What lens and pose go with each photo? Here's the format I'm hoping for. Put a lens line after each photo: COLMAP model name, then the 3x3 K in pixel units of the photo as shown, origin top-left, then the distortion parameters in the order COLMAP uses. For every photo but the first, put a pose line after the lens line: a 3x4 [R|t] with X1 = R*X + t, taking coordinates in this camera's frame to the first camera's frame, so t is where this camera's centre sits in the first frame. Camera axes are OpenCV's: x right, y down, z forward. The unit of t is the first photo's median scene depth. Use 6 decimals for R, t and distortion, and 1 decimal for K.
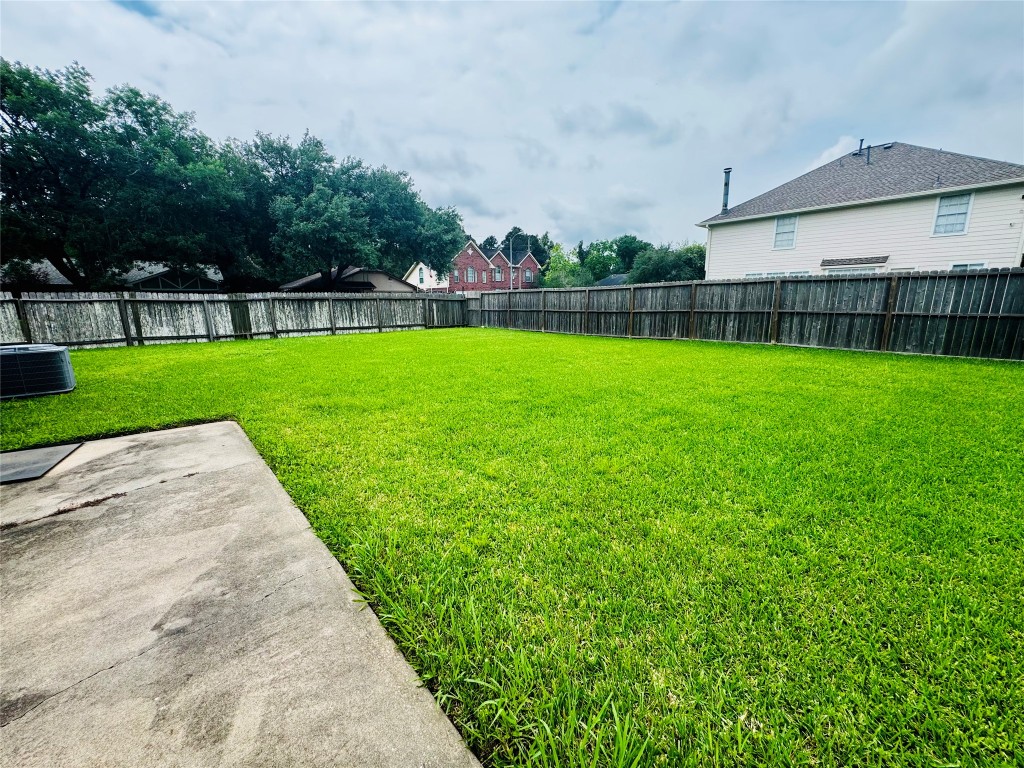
lens RADIAL K [[413.1, 0, 513.1], [0, 413.1, 383.0], [0, 0, 1]] dist [-0.003926, 0.001228]
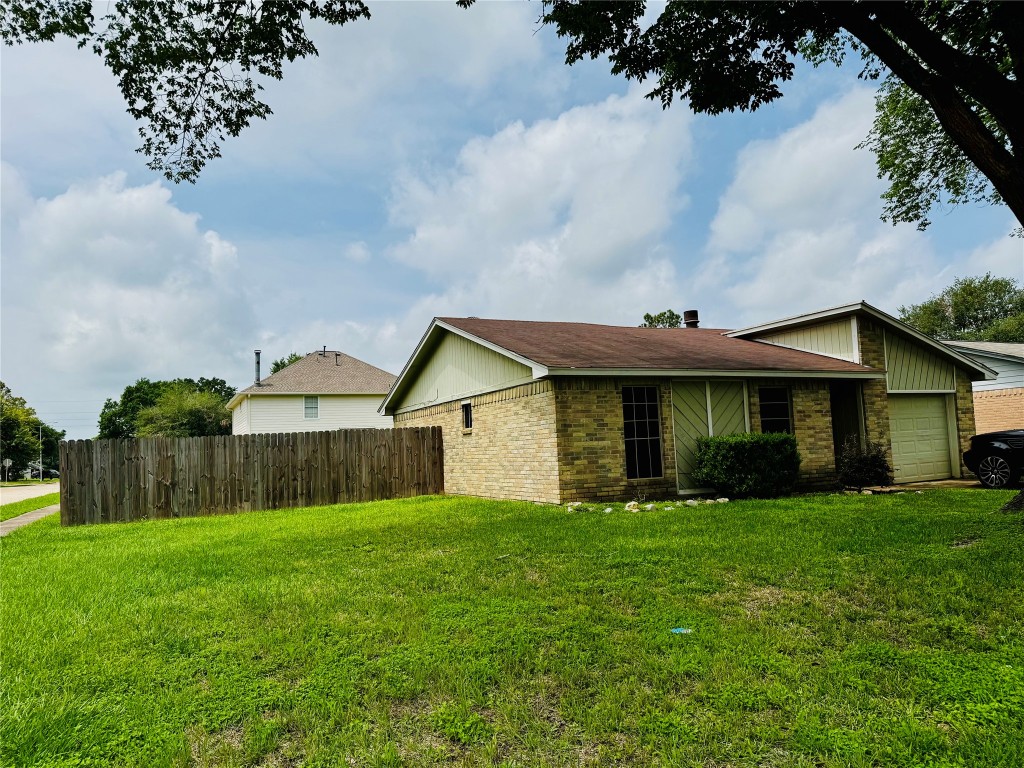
lens RADIAL K [[706.7, 0, 506.3], [0, 706.7, 385.9], [0, 0, 1]] dist [0.018798, -0.034932]
pose [[0.280093, 0.074762, 0.957057, -1.603791], [0.219081, 0.965675, -0.139552, 0.025822], [-0.934640, 0.248761, 0.254100, -0.211901]]
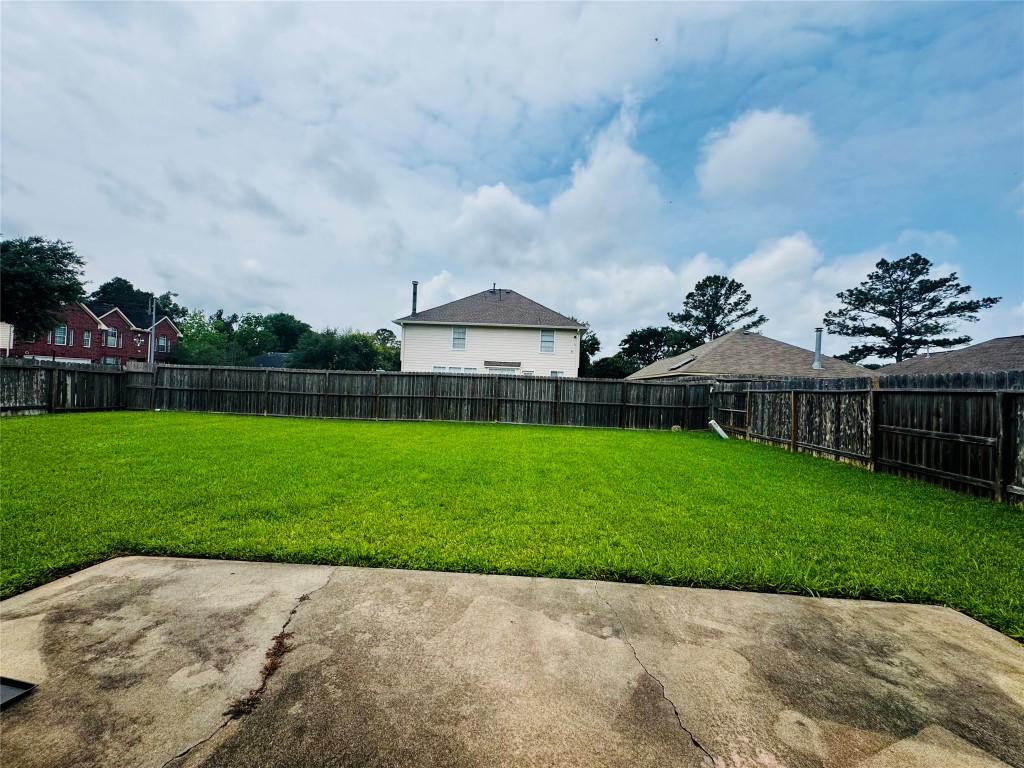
lens RADIAL K [[413.1, 0, 511.7], [0, 413.1, 389.2], [0, 0, 1]] dist [-0.003926, 0.001228]
pose [[0.691345, 0.033236, 0.721760, -0.208336], [0.097139, 0.985597, -0.138431, -0.006307], [-0.715965, 0.165815, 0.678159, 0.014736]]
